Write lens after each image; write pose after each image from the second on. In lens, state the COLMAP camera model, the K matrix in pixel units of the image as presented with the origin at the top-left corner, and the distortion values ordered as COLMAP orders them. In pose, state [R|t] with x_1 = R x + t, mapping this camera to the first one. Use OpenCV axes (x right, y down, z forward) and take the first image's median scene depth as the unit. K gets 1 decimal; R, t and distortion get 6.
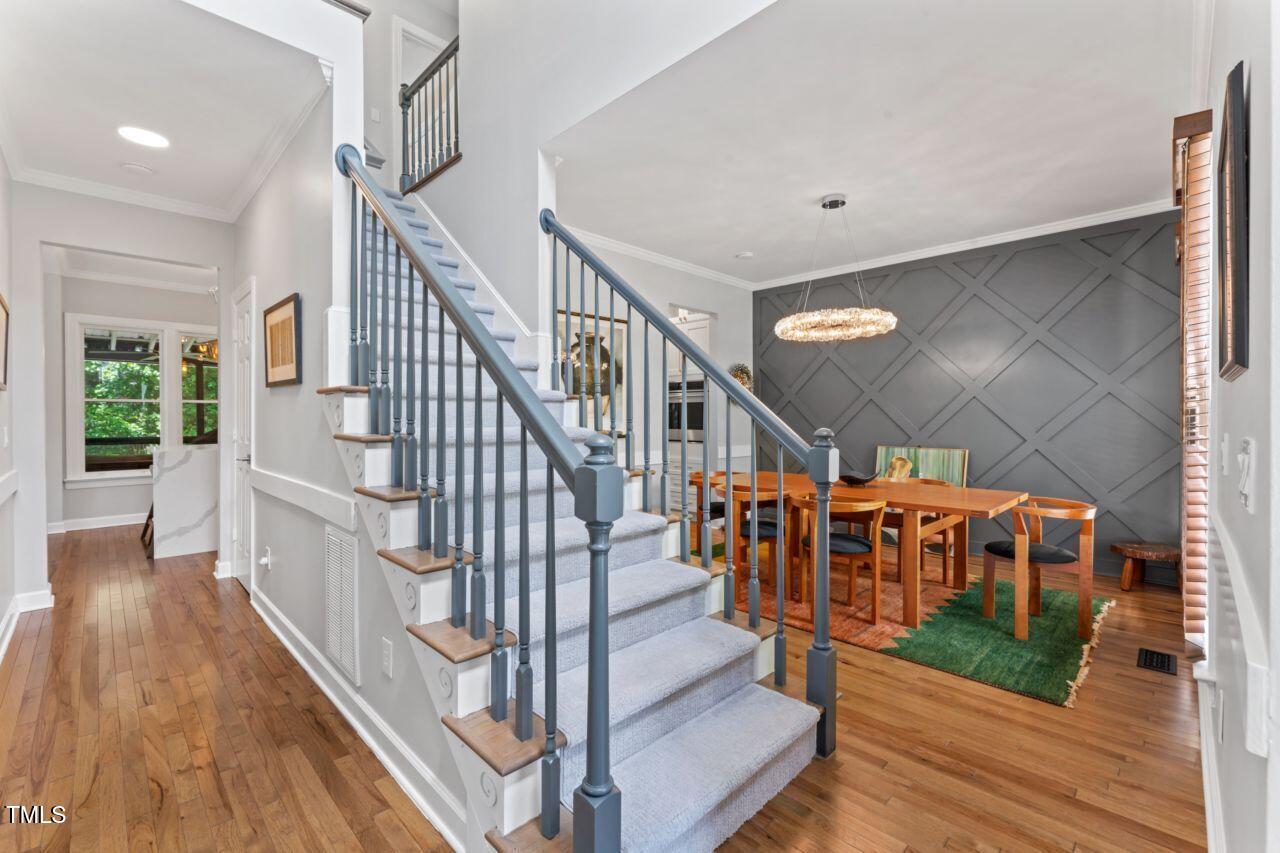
lens RADIAL K [[543.3, 0, 640.8], [0, 543.3, 418.8], [0, 0, 1]] dist [-0.001652, 0.000001]
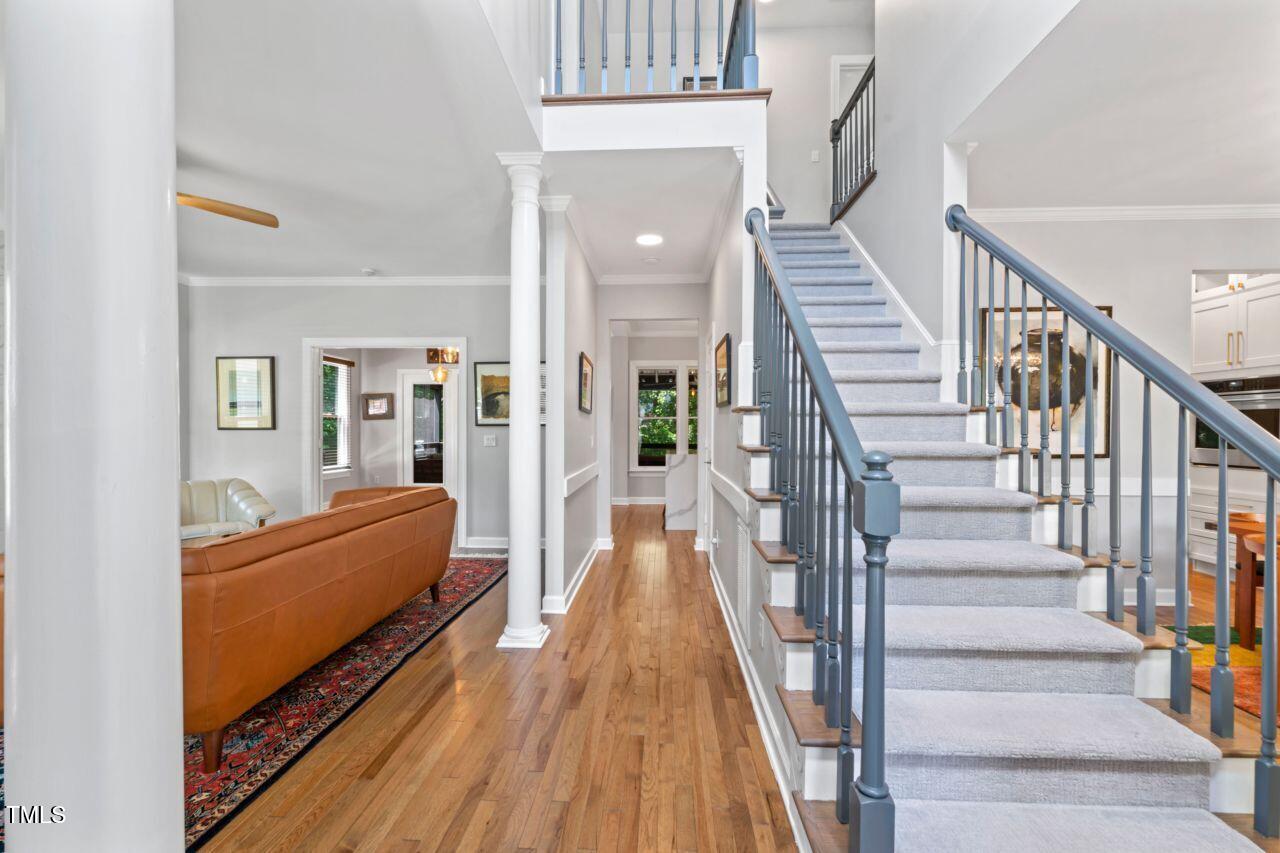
lens RADIAL K [[546.4, 0, 642.3], [0, 546.4, 432.6], [0, 0, 1]] dist [-0.002591, -0.000674]
pose [[0.676434, 0.008033, -0.736460, 0.179248], [-0.005969, 0.999967, 0.005425, -0.004122], [0.736479, 0.000726, 0.676460, -0.015165]]
